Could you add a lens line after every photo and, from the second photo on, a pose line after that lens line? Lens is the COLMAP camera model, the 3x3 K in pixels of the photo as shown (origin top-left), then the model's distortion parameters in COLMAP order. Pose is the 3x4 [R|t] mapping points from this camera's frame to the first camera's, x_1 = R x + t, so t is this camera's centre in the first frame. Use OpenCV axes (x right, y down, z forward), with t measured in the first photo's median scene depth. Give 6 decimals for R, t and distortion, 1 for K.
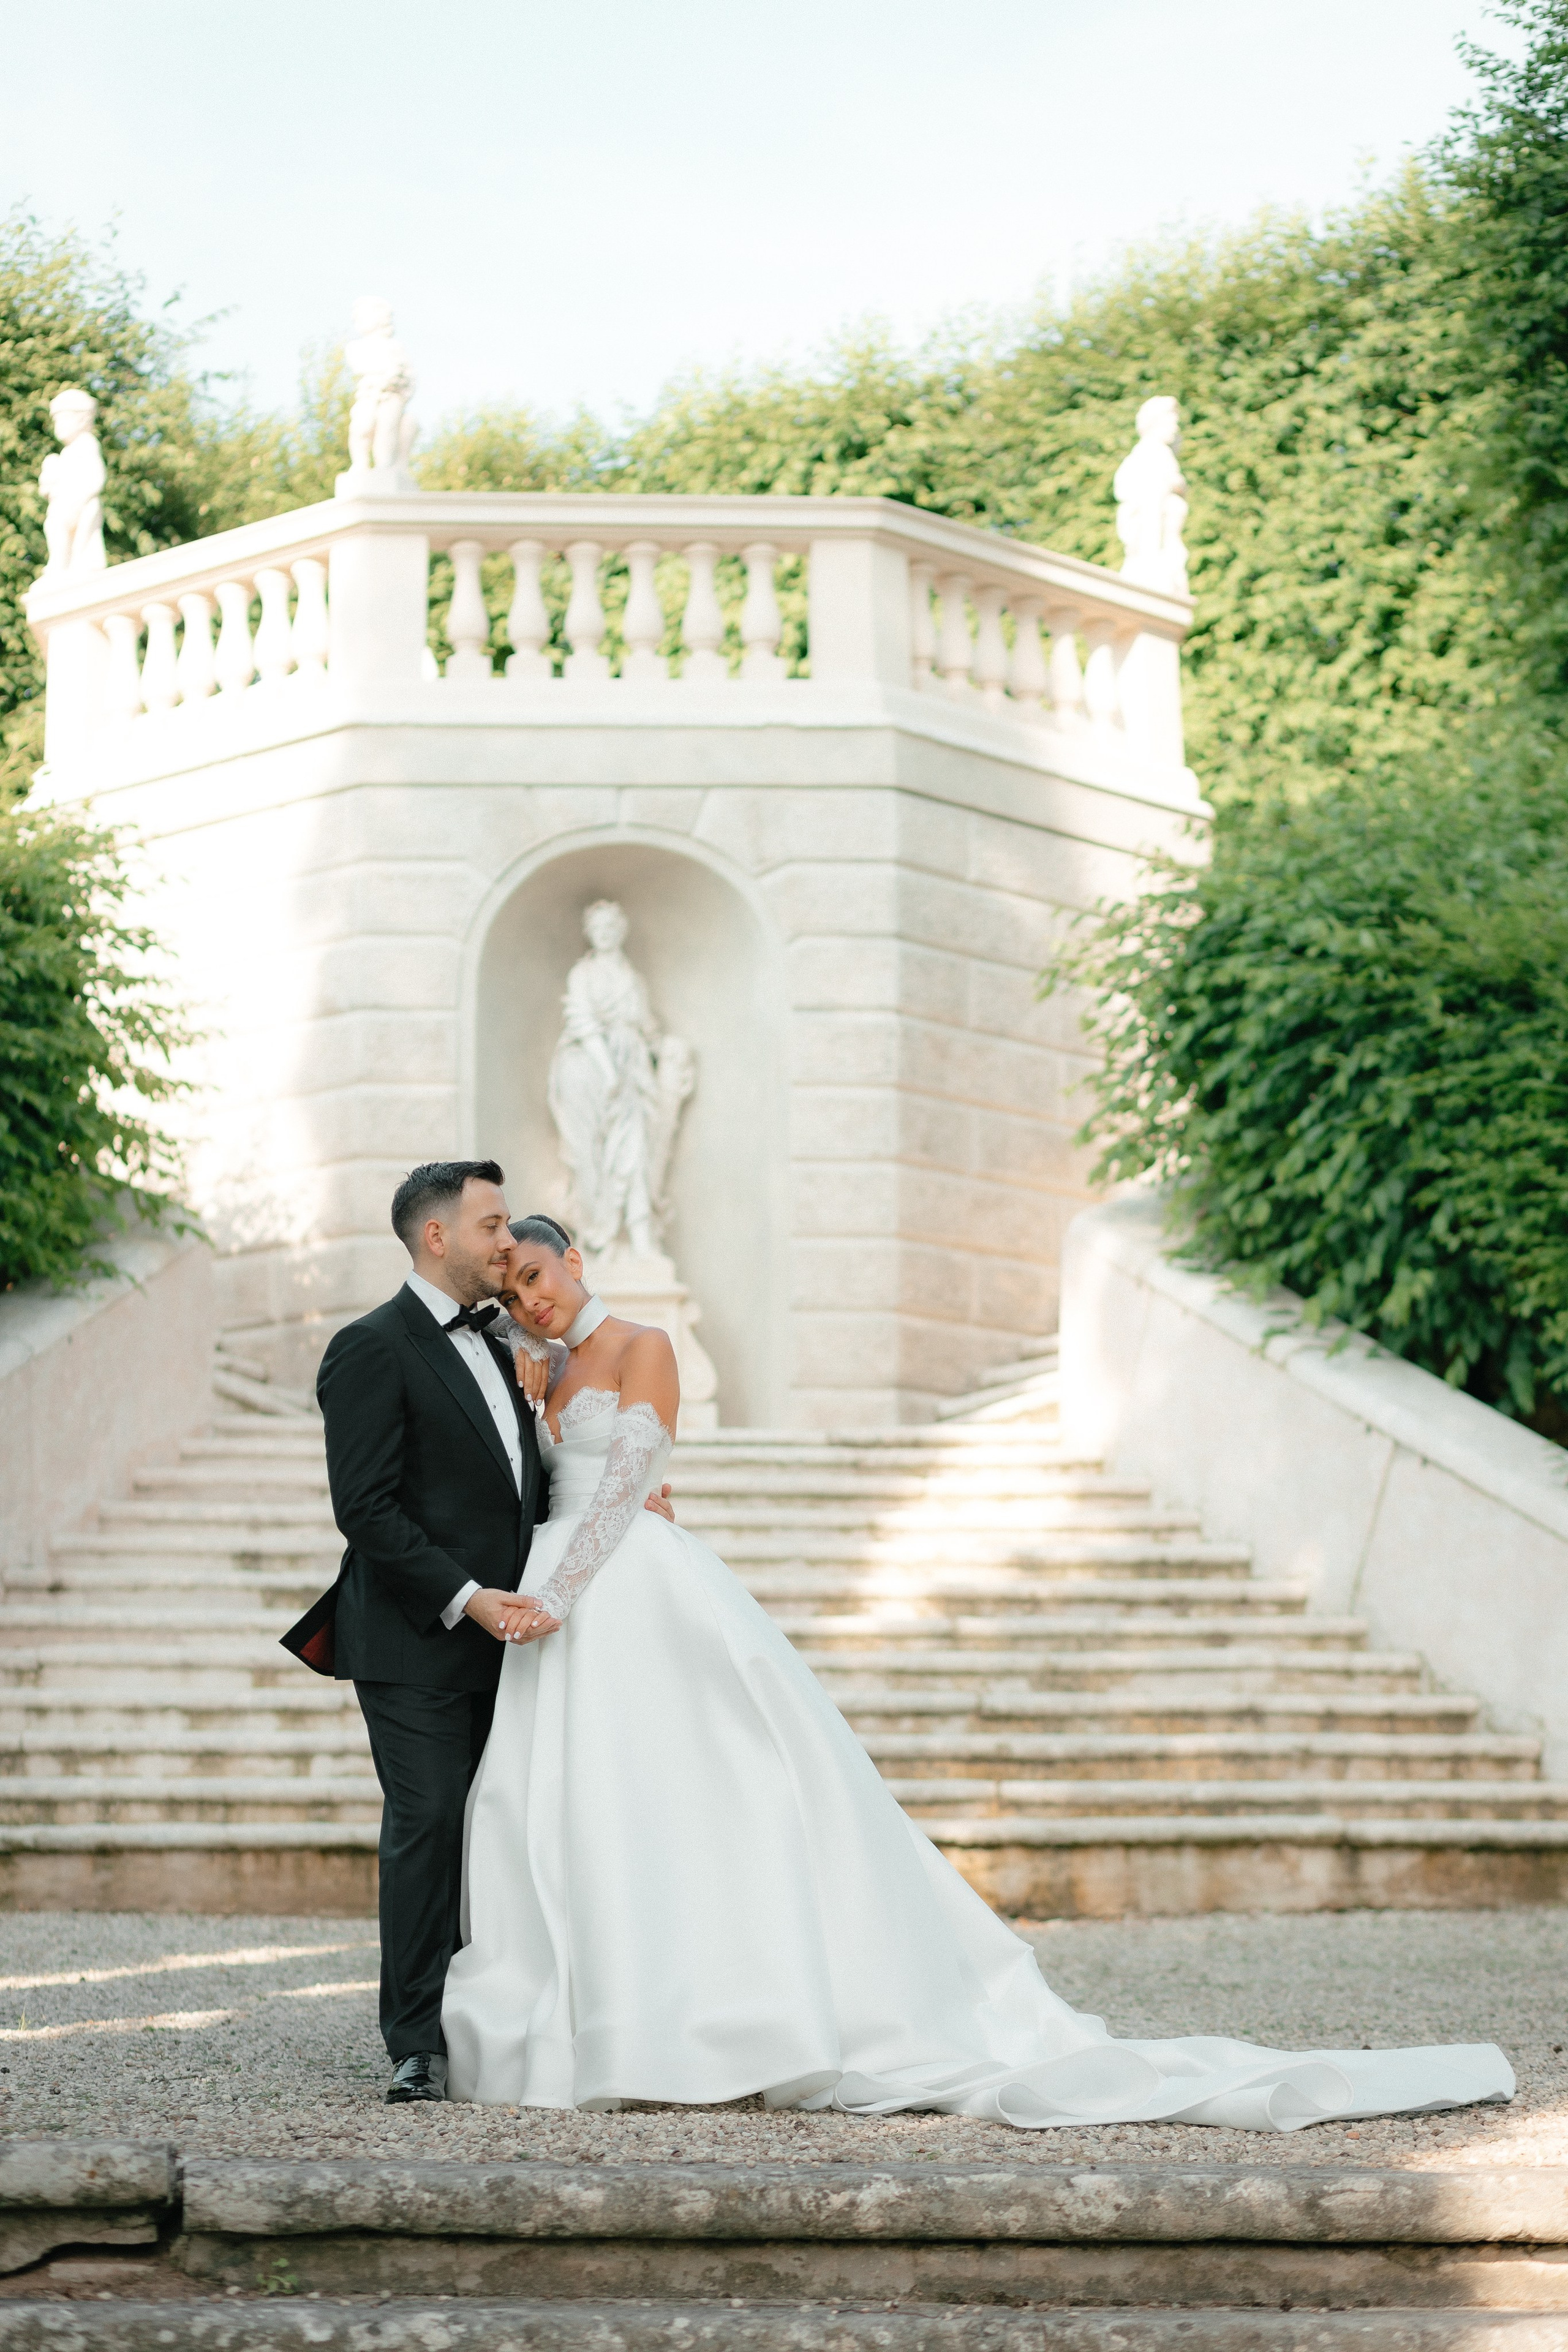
lens RADIAL K [[11307.0, 0, 784.0], [0, 11307.0, 1176.0], [0, 0, 1]] dist [0.541091, 2.977698]
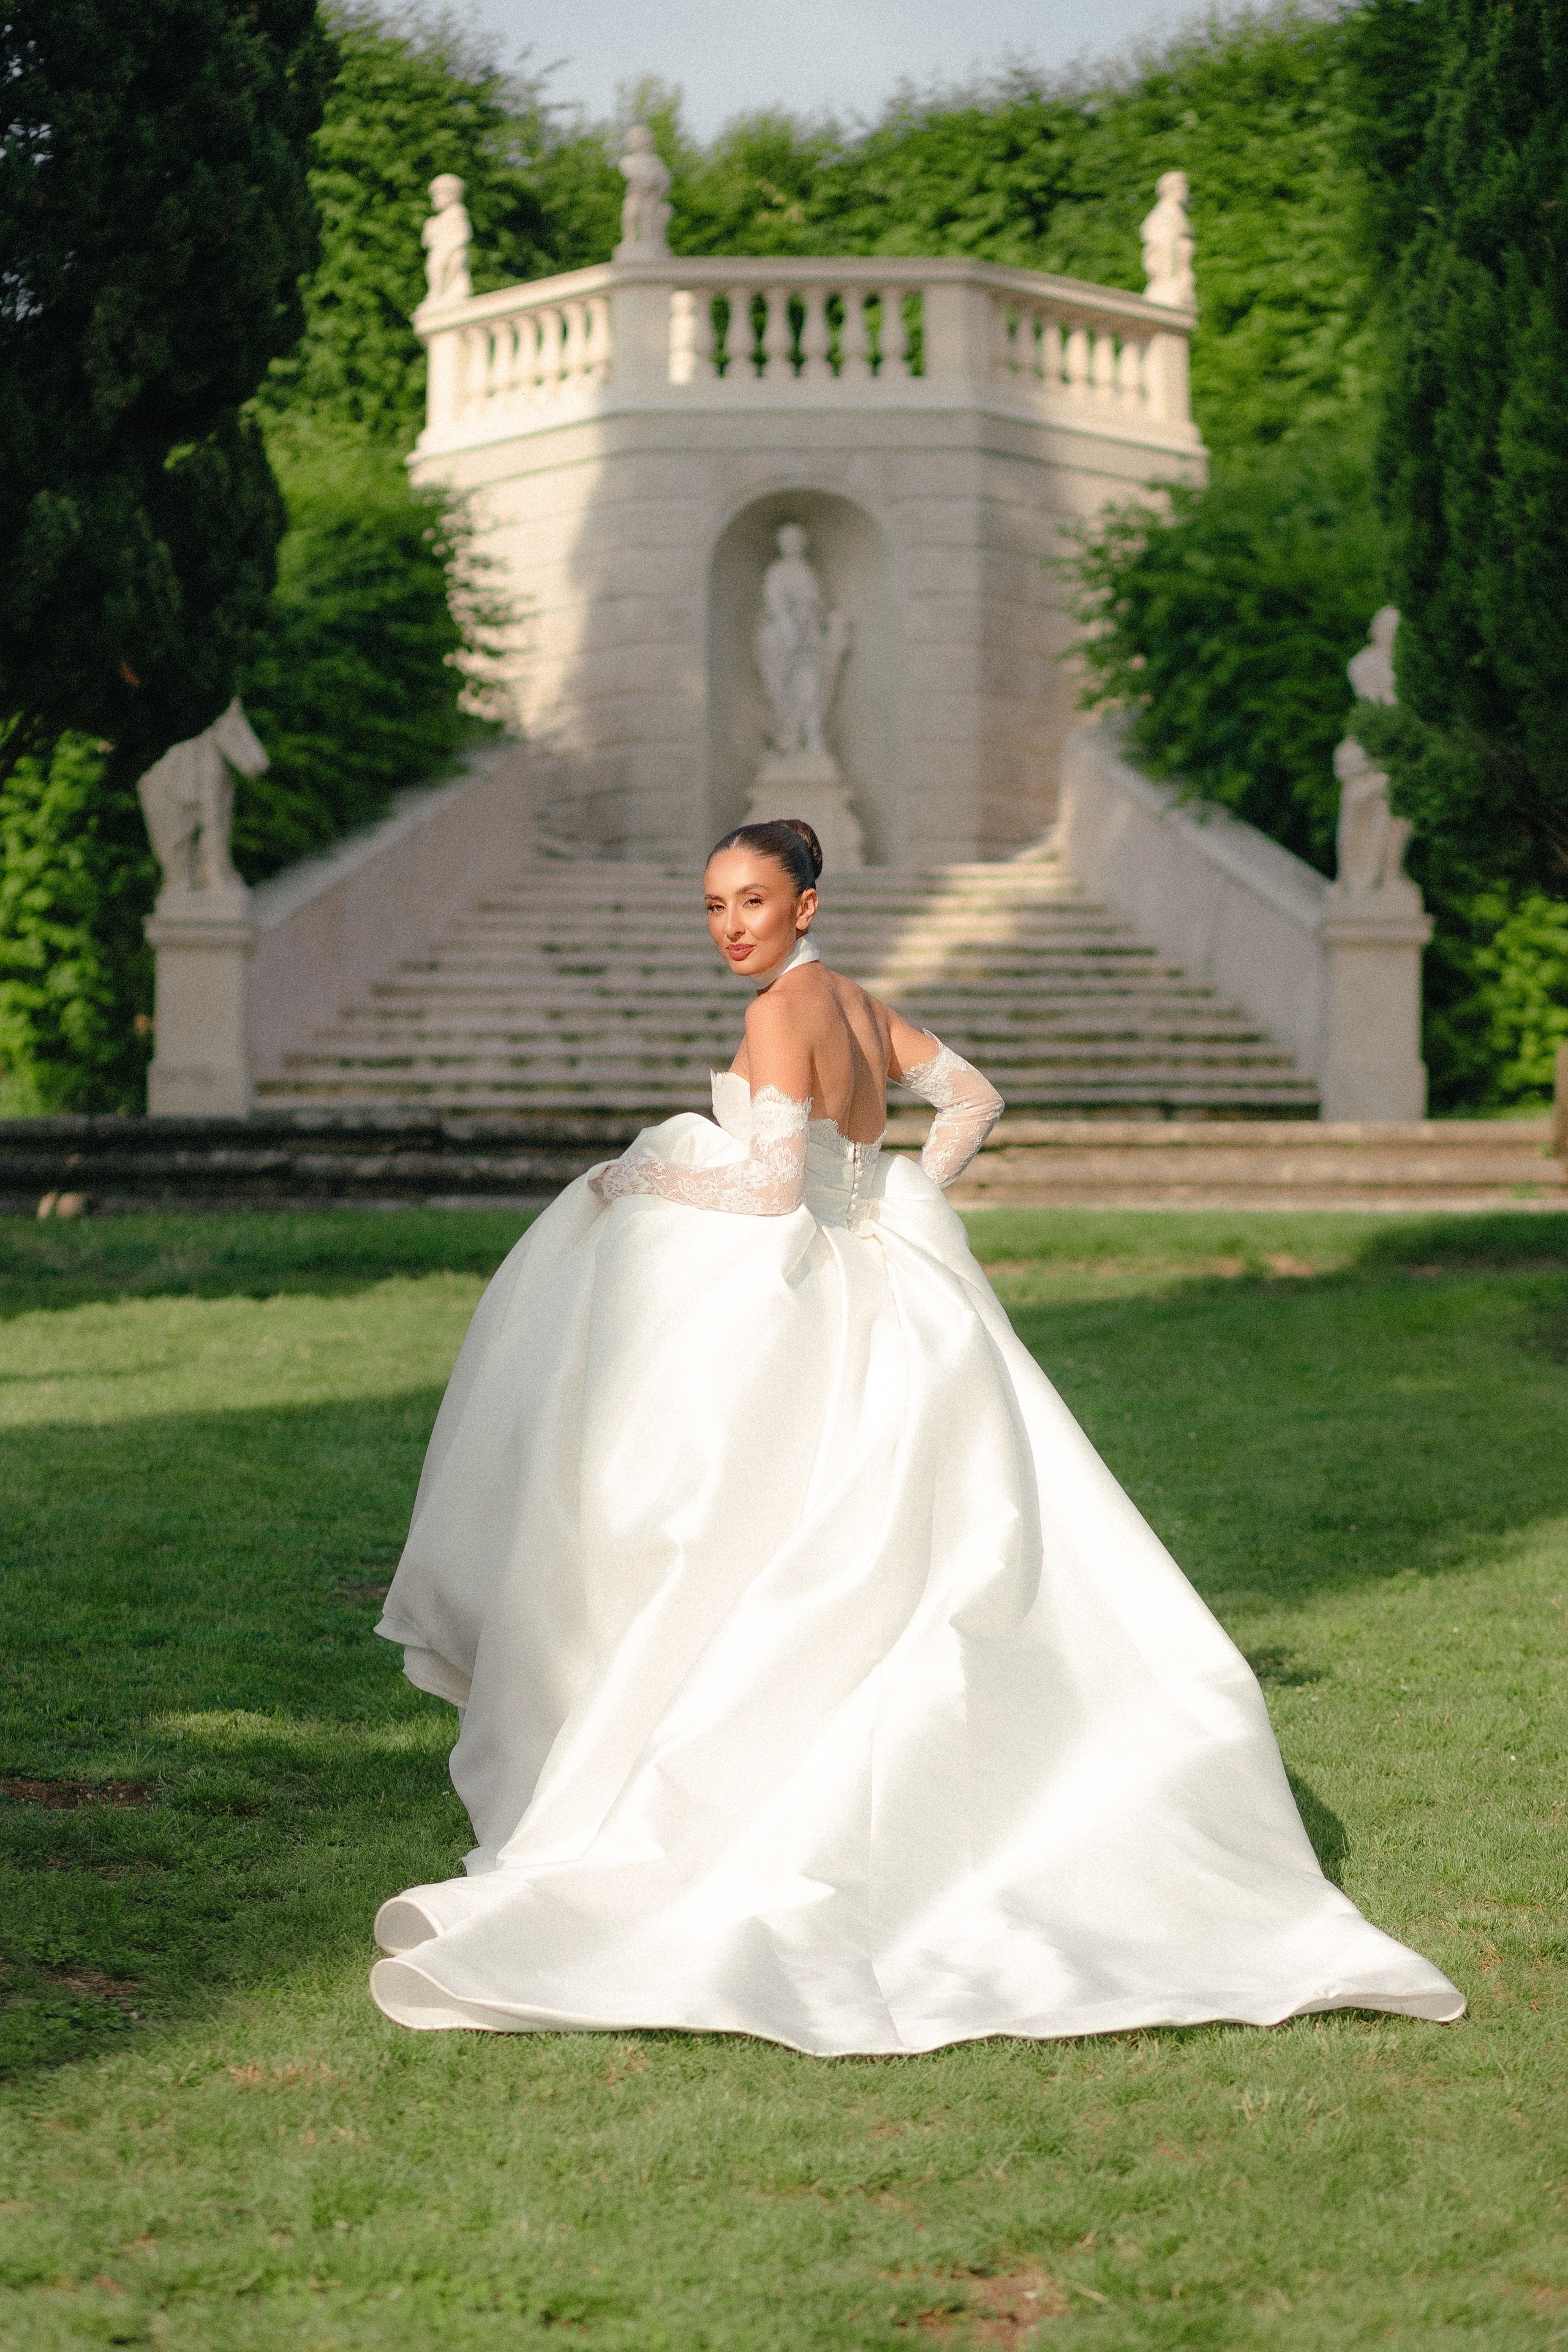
lens RADIAL K [[11307.0, 0, 784.0], [0, 11307.0, 1176.0], [0, 0, 1]] dist [0.541091, 2.977698]
pose [[0.999286, -0.002989, -0.037665, 0.044608], [0.004887, 0.998717, 0.050403, -0.014611], [0.037466, -0.050551, 0.998018, -0.590049]]
